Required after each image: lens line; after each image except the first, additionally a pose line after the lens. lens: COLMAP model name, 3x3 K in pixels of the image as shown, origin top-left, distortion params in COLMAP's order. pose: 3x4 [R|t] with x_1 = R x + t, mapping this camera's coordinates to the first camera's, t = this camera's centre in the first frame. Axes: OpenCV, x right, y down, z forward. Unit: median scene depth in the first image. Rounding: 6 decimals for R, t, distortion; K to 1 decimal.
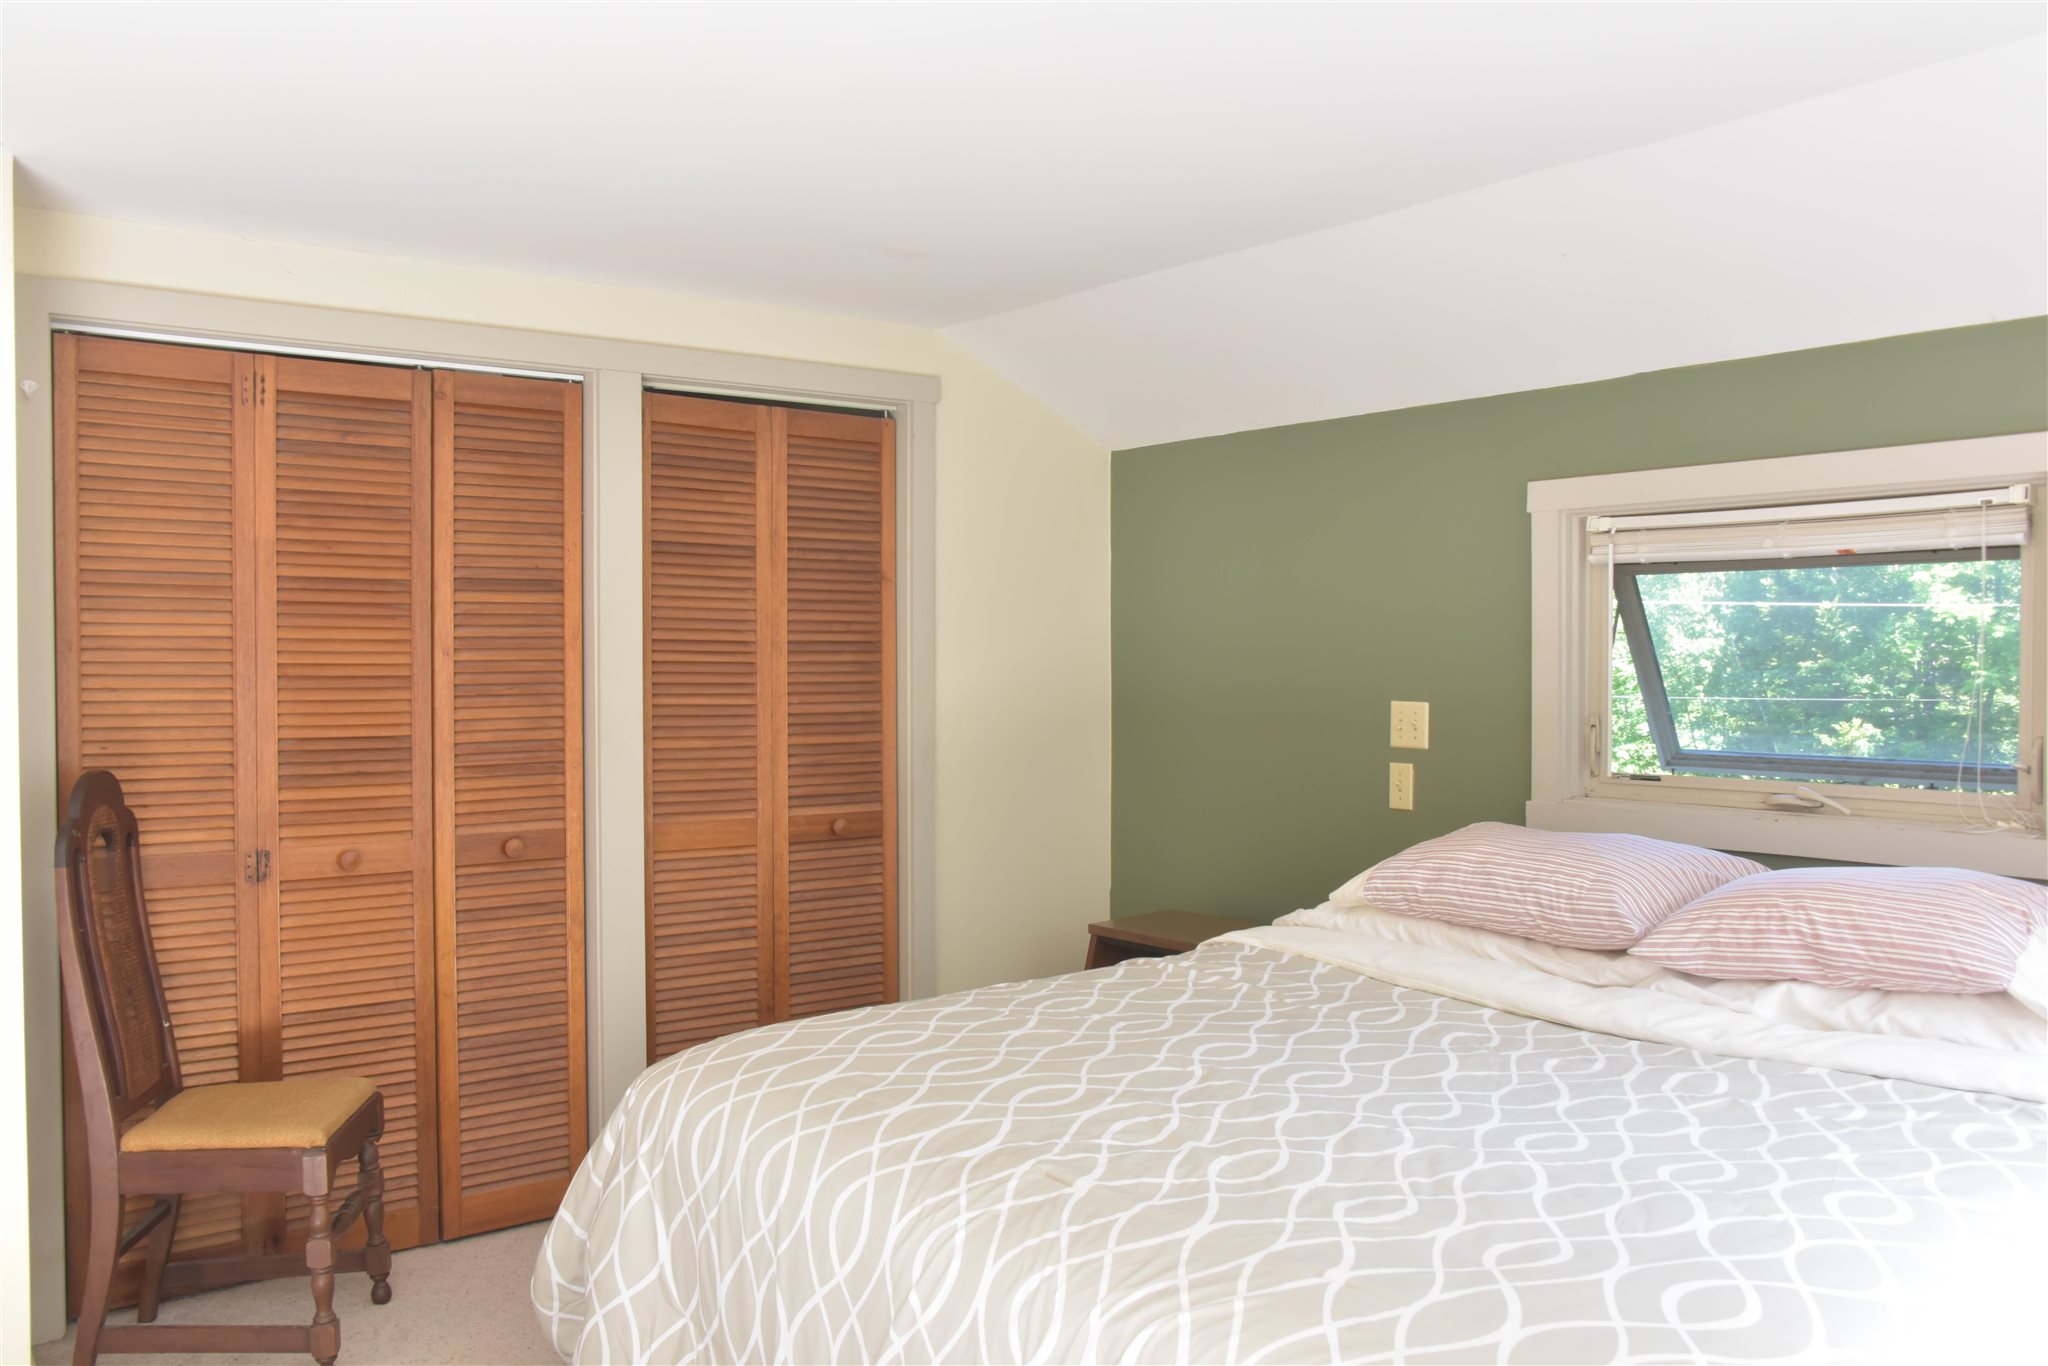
lens RADIAL K [[1633.3, 0, 1024.1], [0, 1633.3, 681.0], [0, 0, 1]] dist [-0.092413, 0.051117]
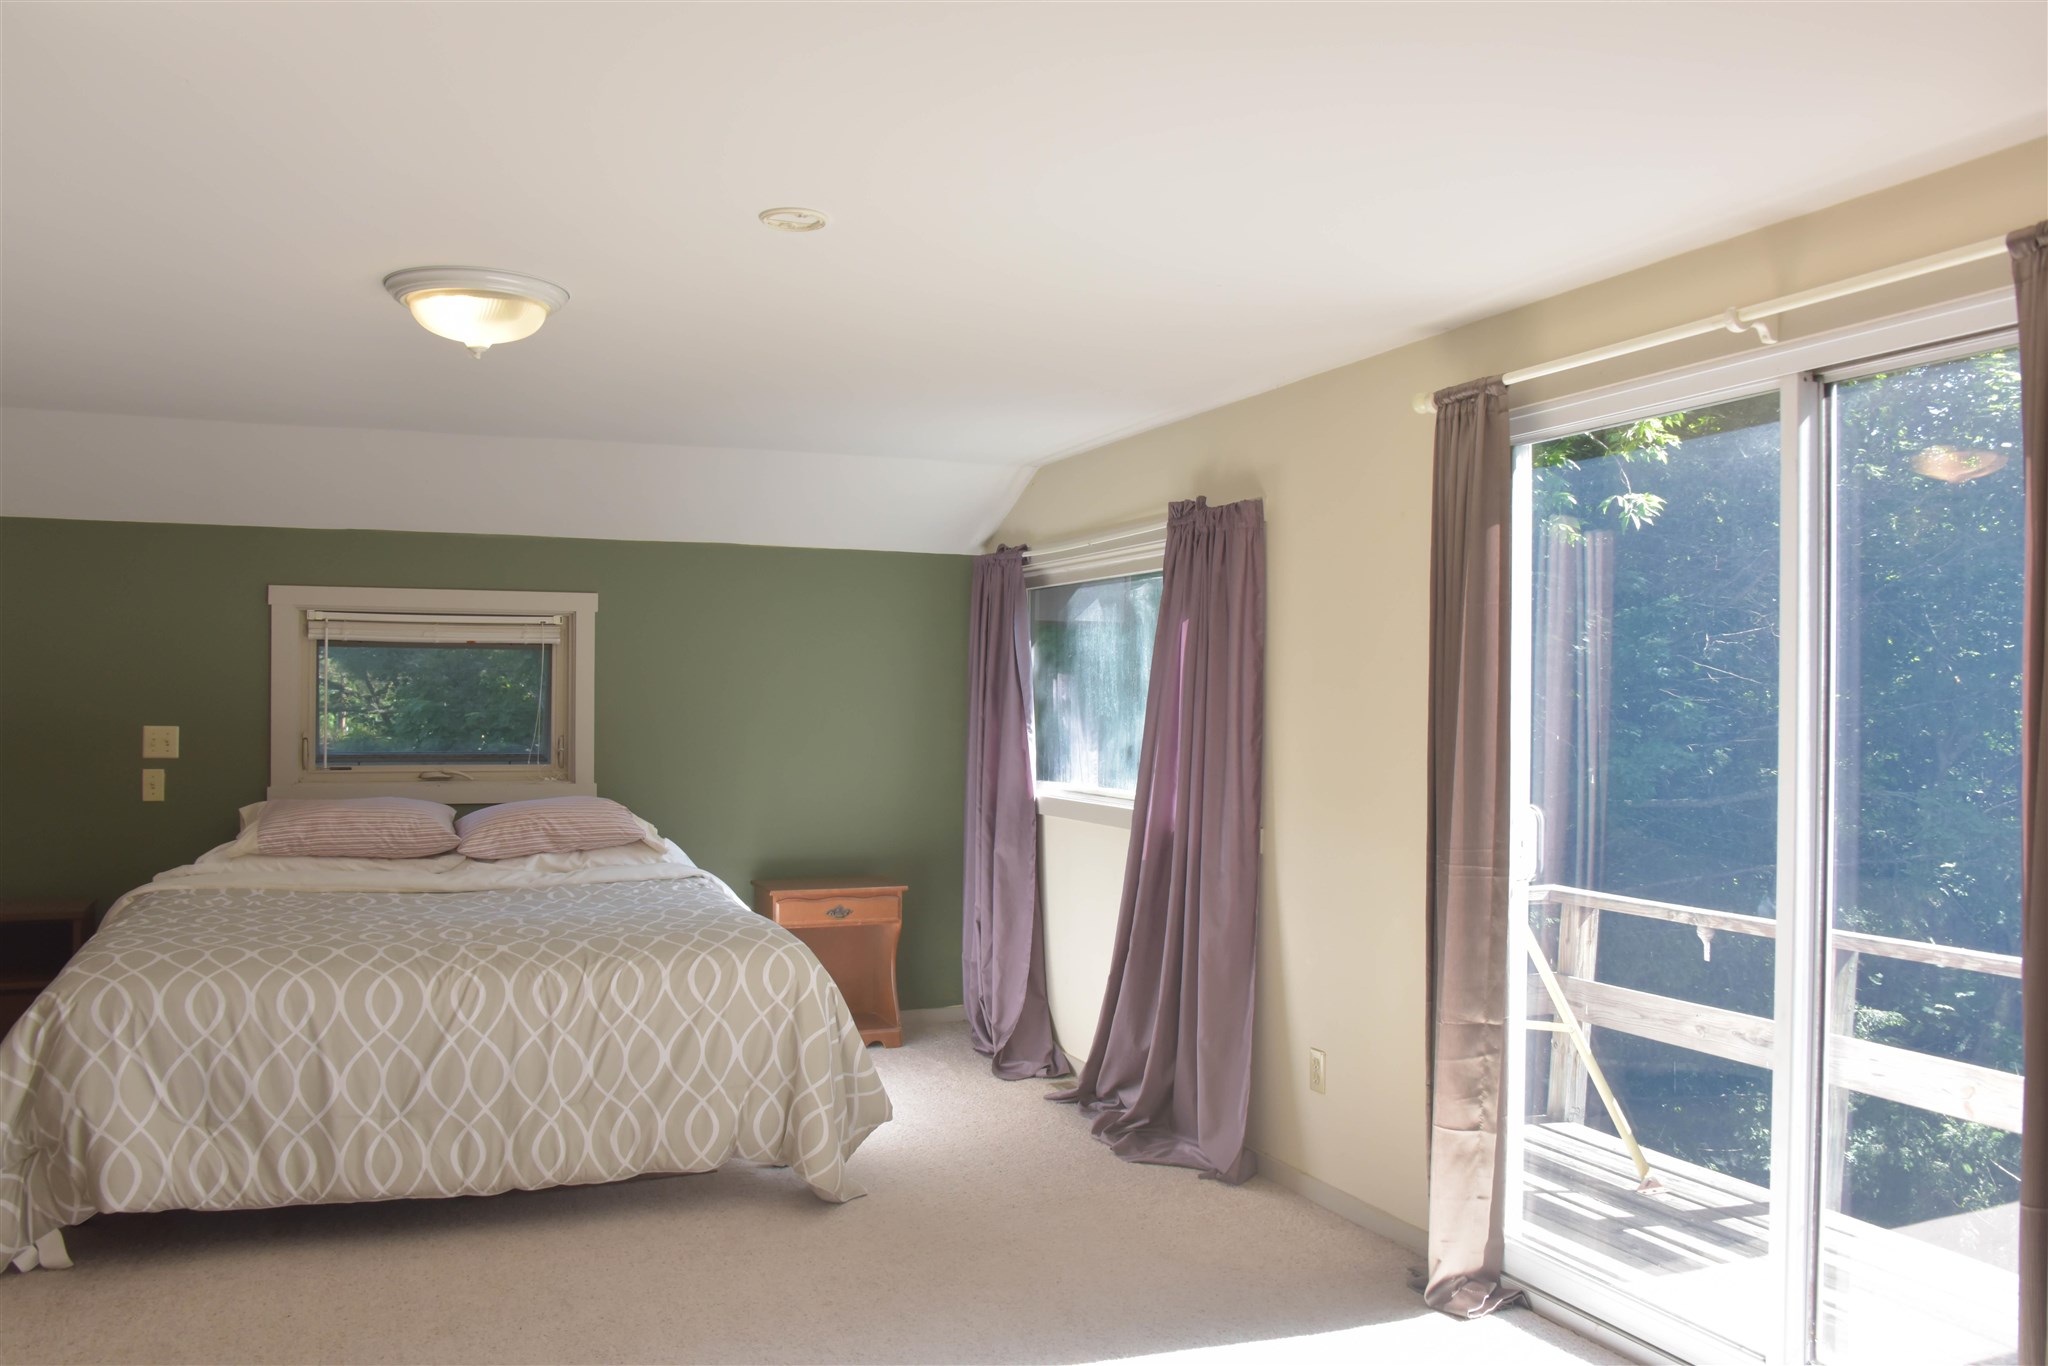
lens RADIAL K [[1633.3, 0, 1018.9], [0, 1633.3, 687.9], [0, 0, 1]] dist [-0.092413, 0.051117]
pose [[0.264456, 0.010086, 0.964345, -1.273219], [0.006058, 0.999908, -0.012119, 0.001104], [-0.964379, 0.009047, 0.264370, -0.149577]]
